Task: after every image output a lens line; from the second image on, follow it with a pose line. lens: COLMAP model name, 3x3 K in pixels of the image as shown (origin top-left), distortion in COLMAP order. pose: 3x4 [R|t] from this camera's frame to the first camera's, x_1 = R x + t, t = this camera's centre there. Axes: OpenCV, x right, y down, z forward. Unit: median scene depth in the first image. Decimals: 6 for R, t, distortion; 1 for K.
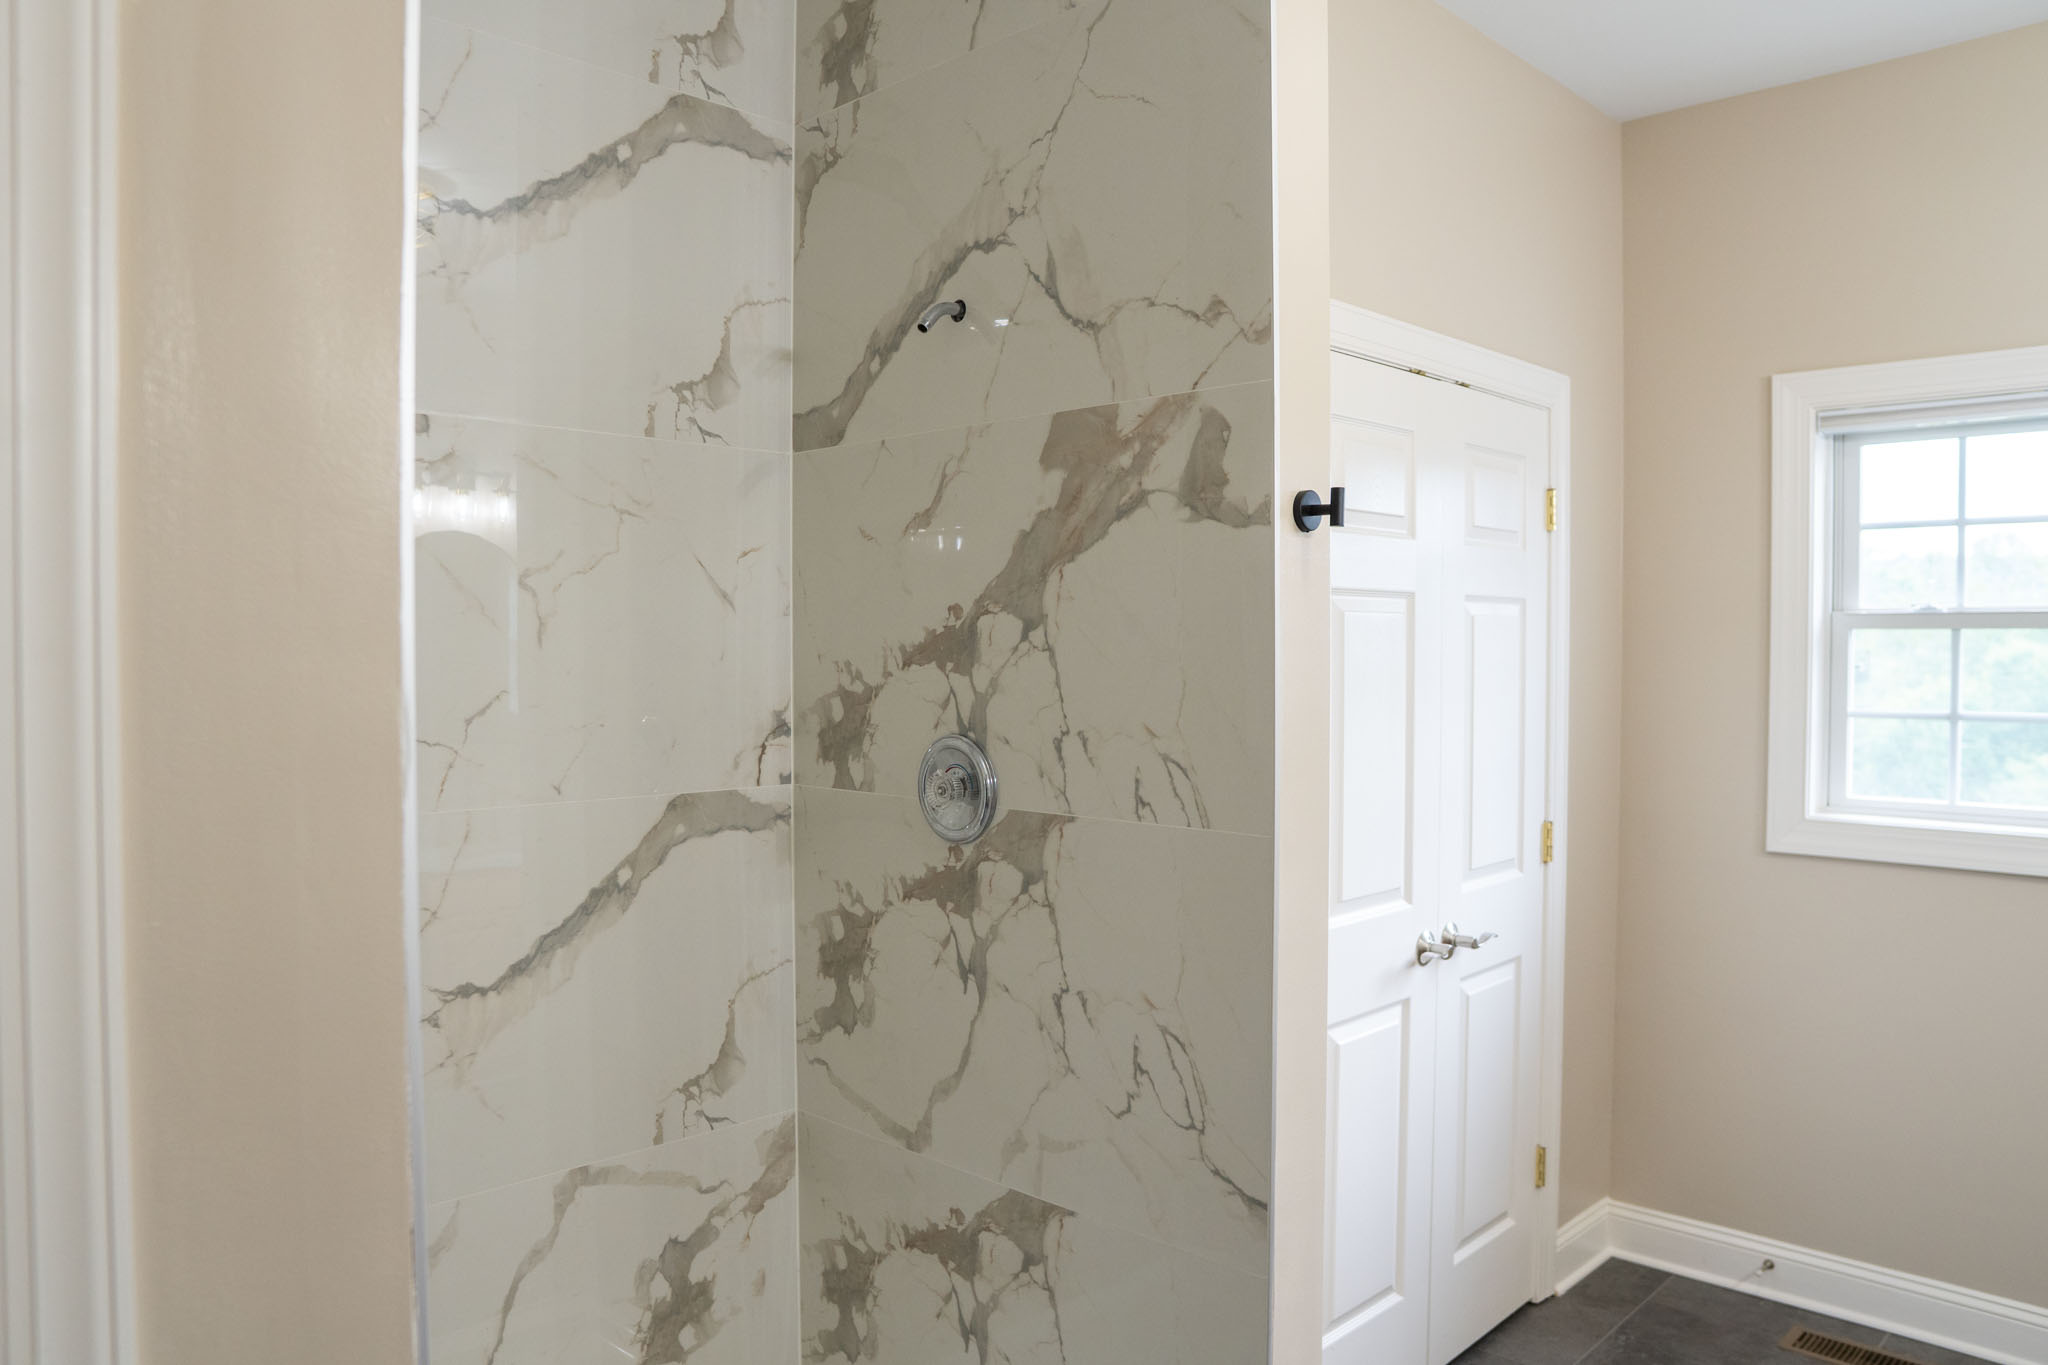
lens RADIAL K [[1462.2, 0, 1014.4], [0, 1462.2, 686.6], [0, 0, 1]] dist [-0.093006, 0.035521]
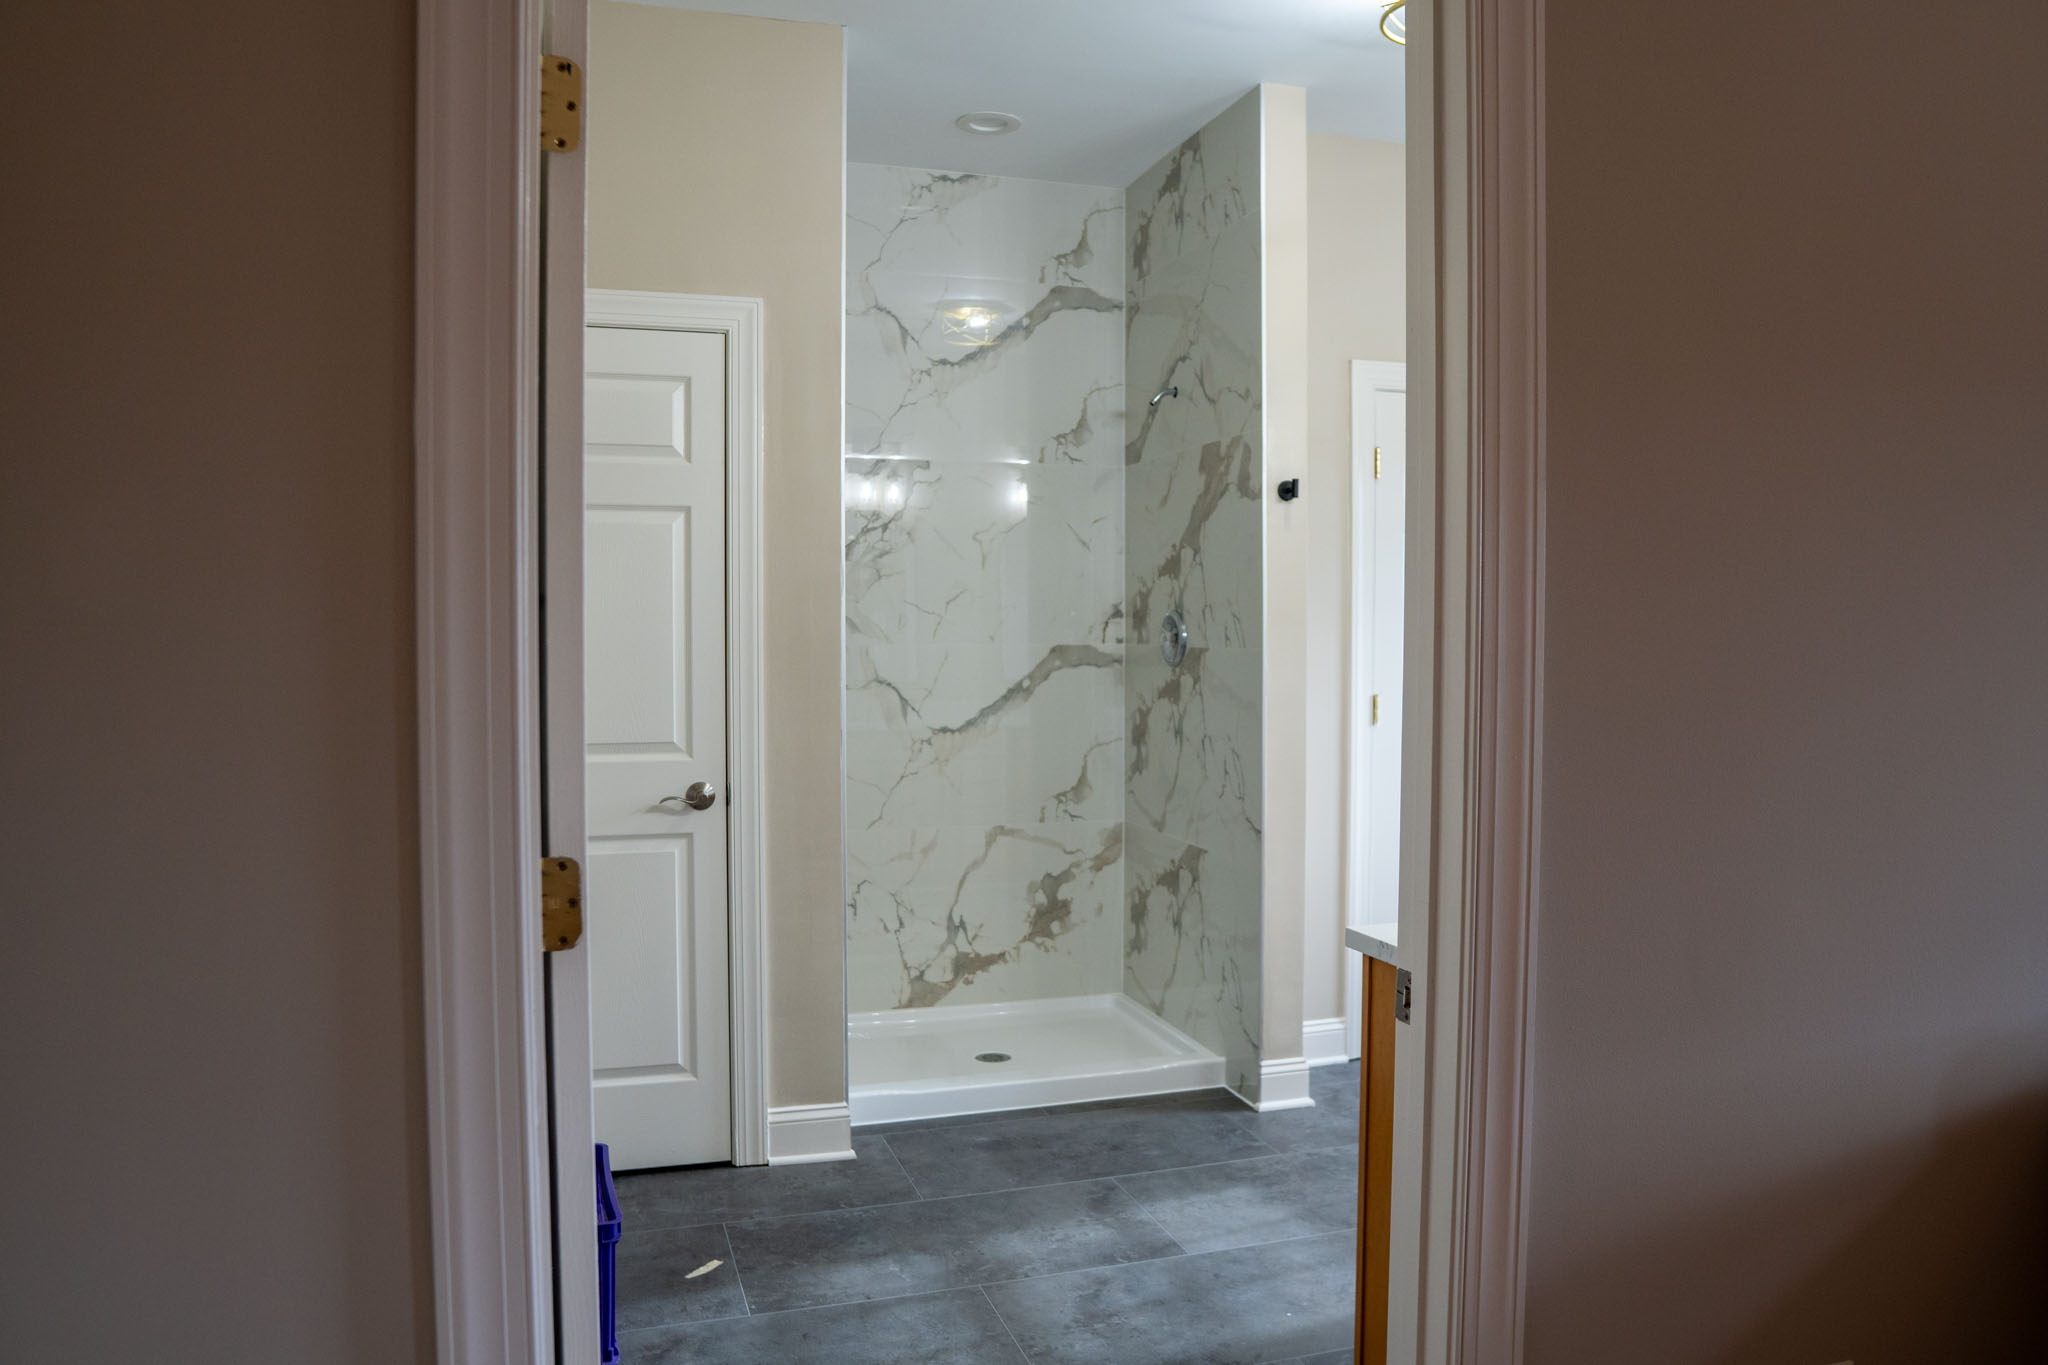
lens RADIAL K [[1462.2, 0, 1025.6], [0, 1462.2, 676.8], [0, 0, 1]] dist [-0.093006, 0.035521]
pose [[0.882283, 0.017404, -0.470397, 0.670036], [-0.011993, 0.999823, 0.014499, 0.090589], [0.470566, -0.007151, 0.882336, -0.769902]]
